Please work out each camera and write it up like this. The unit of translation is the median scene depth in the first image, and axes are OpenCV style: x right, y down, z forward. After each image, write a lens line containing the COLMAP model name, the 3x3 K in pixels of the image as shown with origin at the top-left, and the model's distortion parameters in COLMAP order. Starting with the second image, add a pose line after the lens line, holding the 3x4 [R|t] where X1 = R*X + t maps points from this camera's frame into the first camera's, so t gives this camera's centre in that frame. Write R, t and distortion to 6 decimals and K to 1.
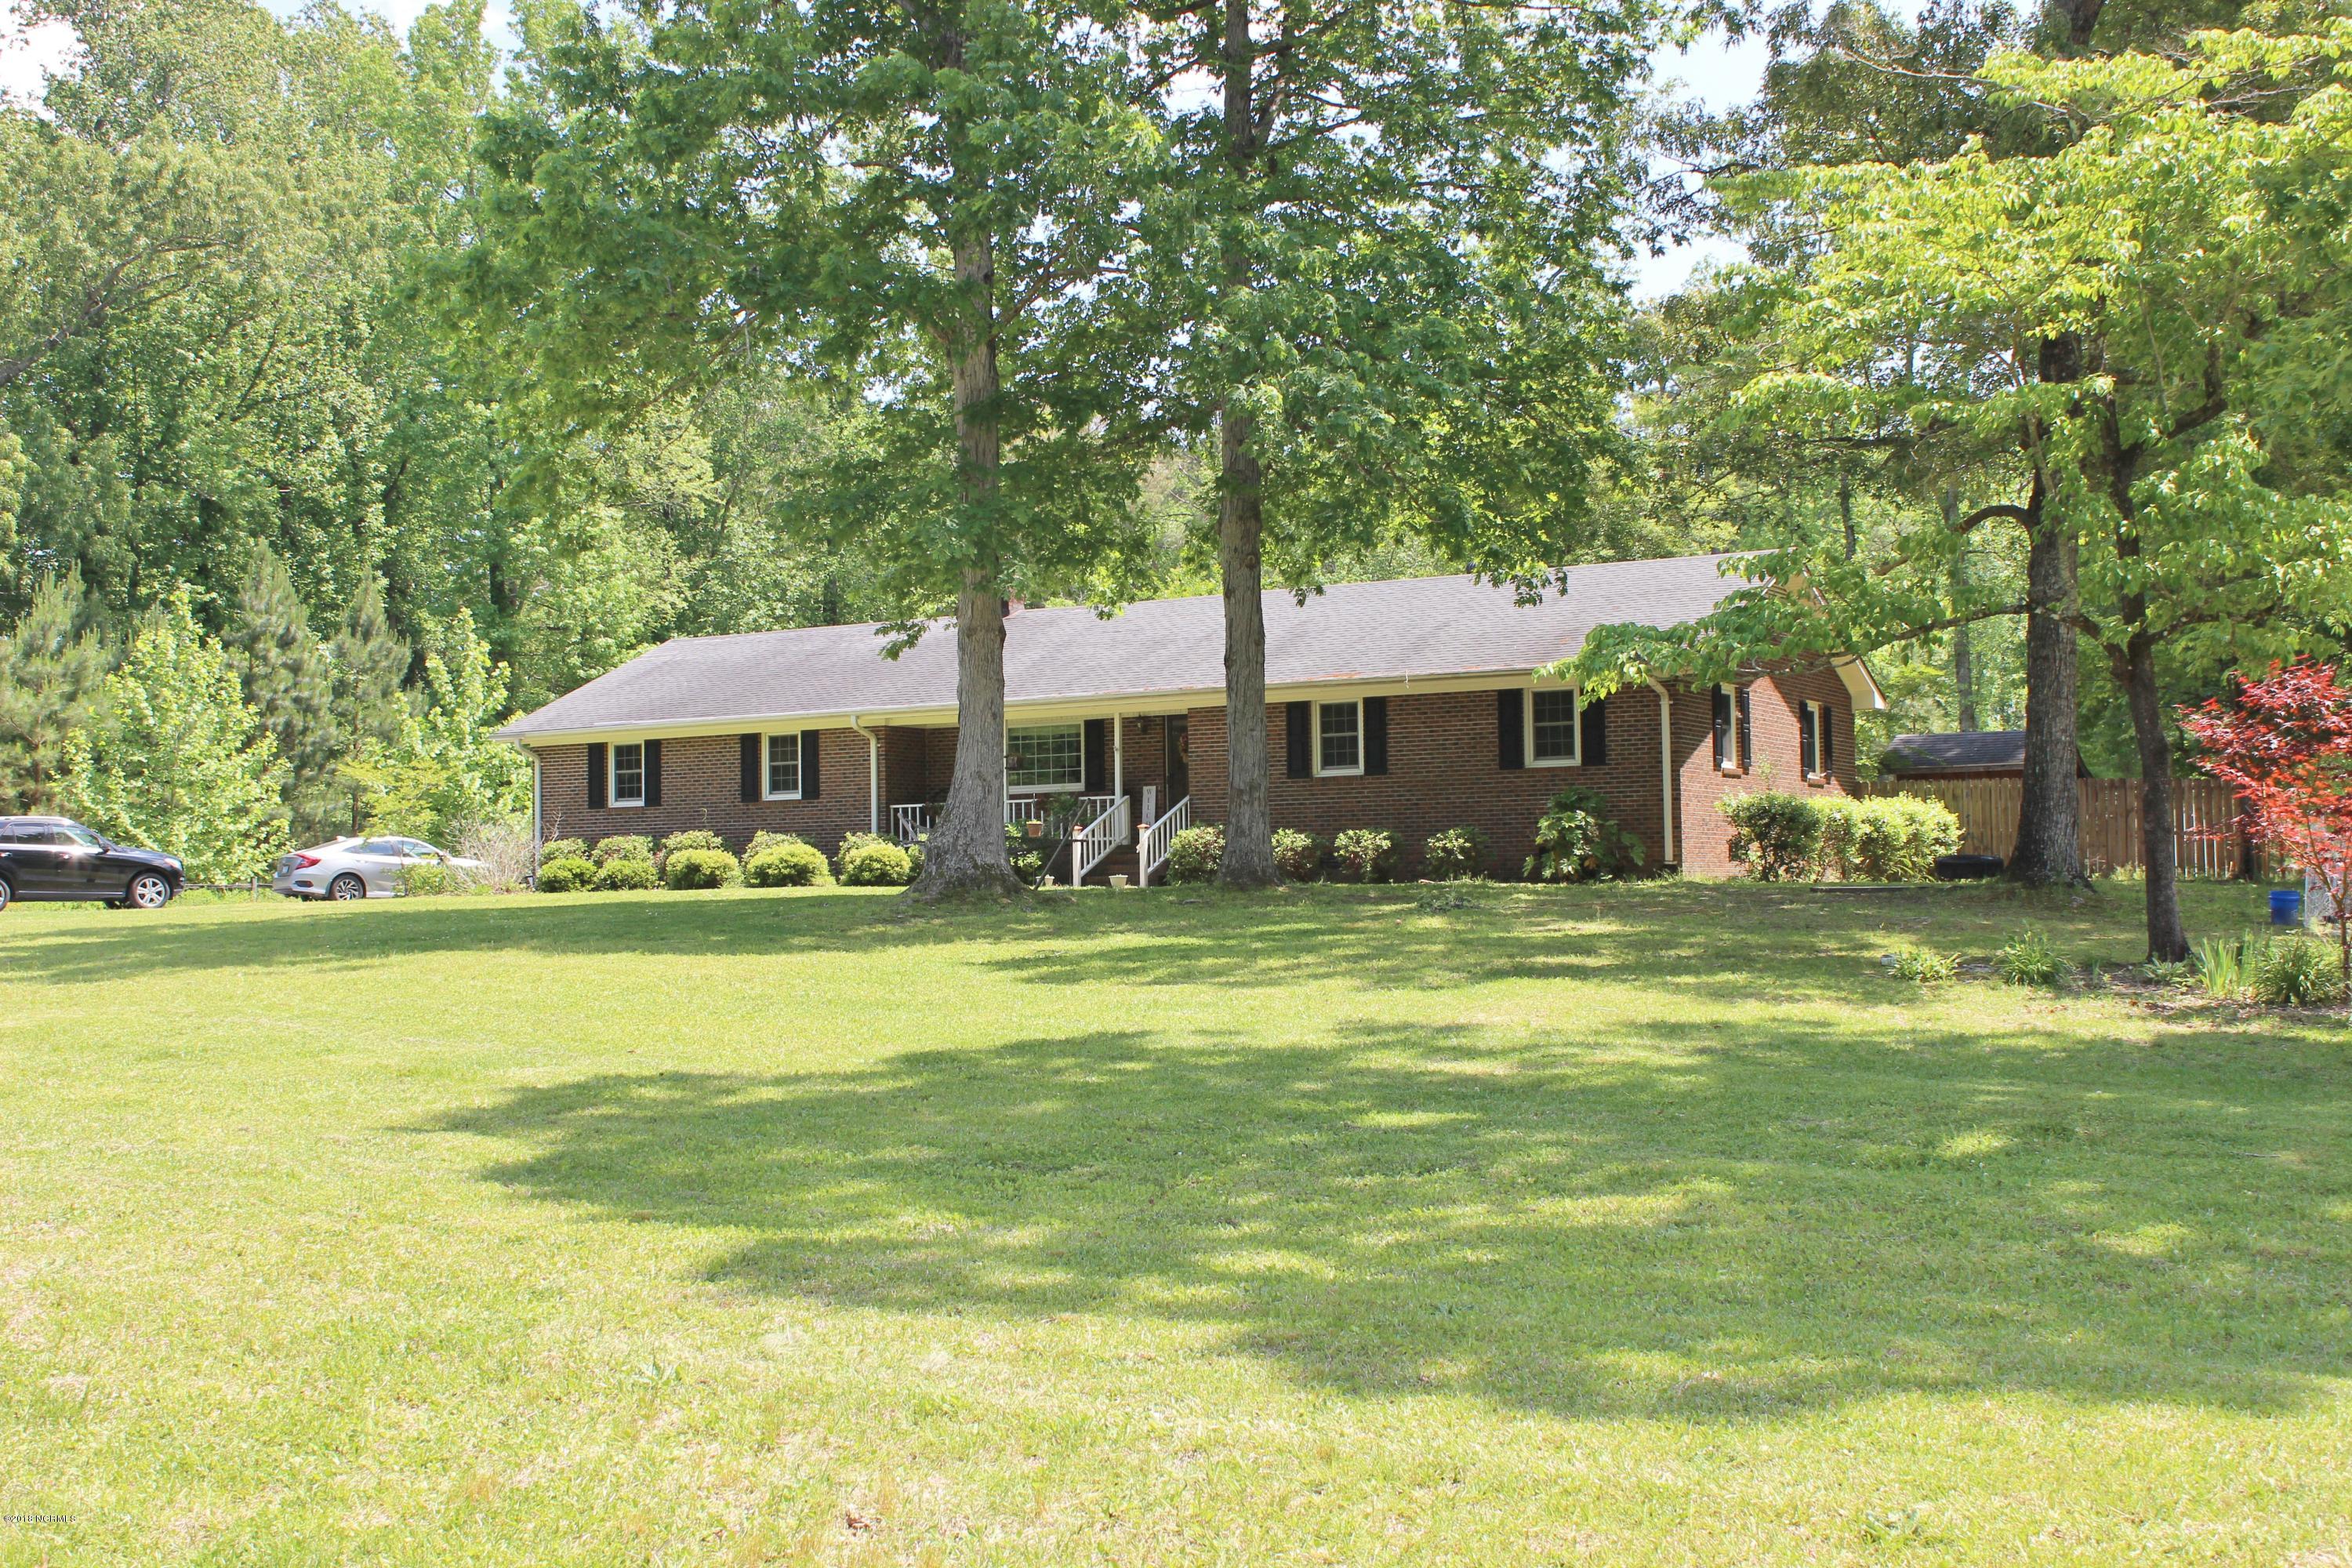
lens RADIAL K [[3378.4, 0, 1176.0], [0, 3378.4, 784.0], [0, 0, 1]] dist [-0.000175, 0.086250]
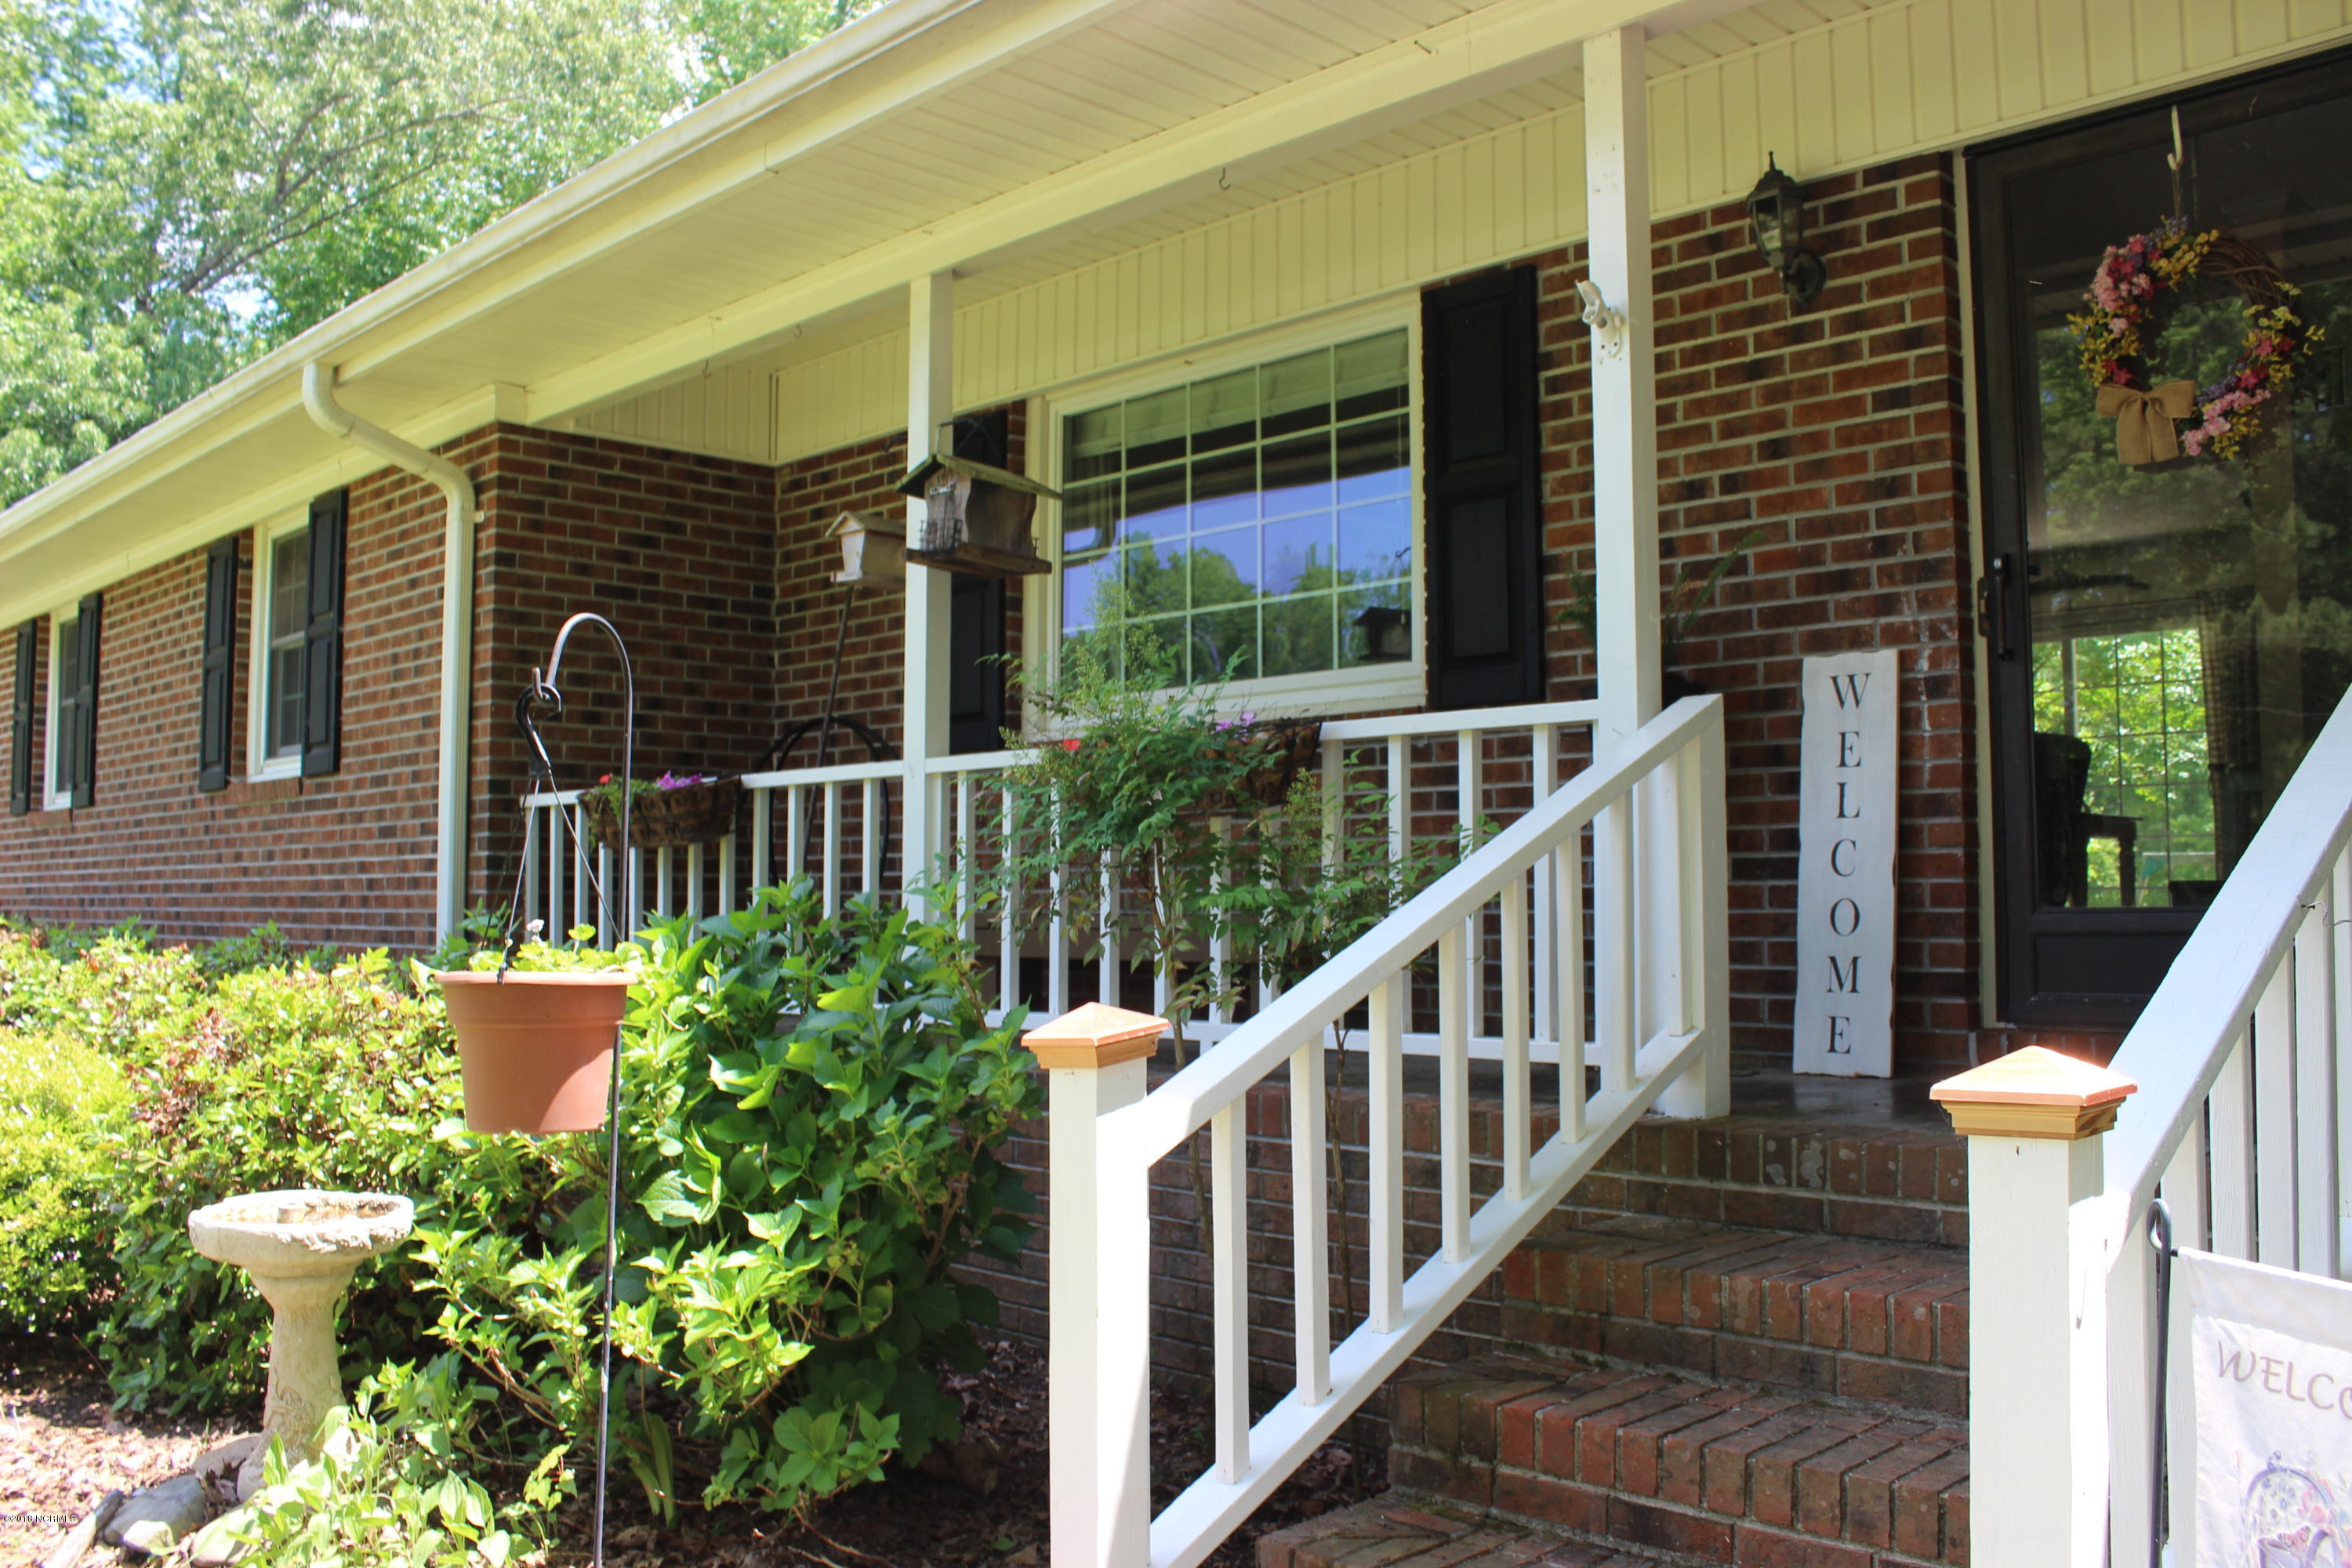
lens RADIAL K [[1858.2, 0, 1176.0], [0, 1858.2, 784.0], [0, 0, 1]] dist [-0.109659, 0.000693]
pose [[0.966862, -0.001887, -0.255293, -0.015218], [-0.006602, 0.999453, -0.032390, 0.008904], [0.255215, 0.033002, 0.966321, 0.887553]]
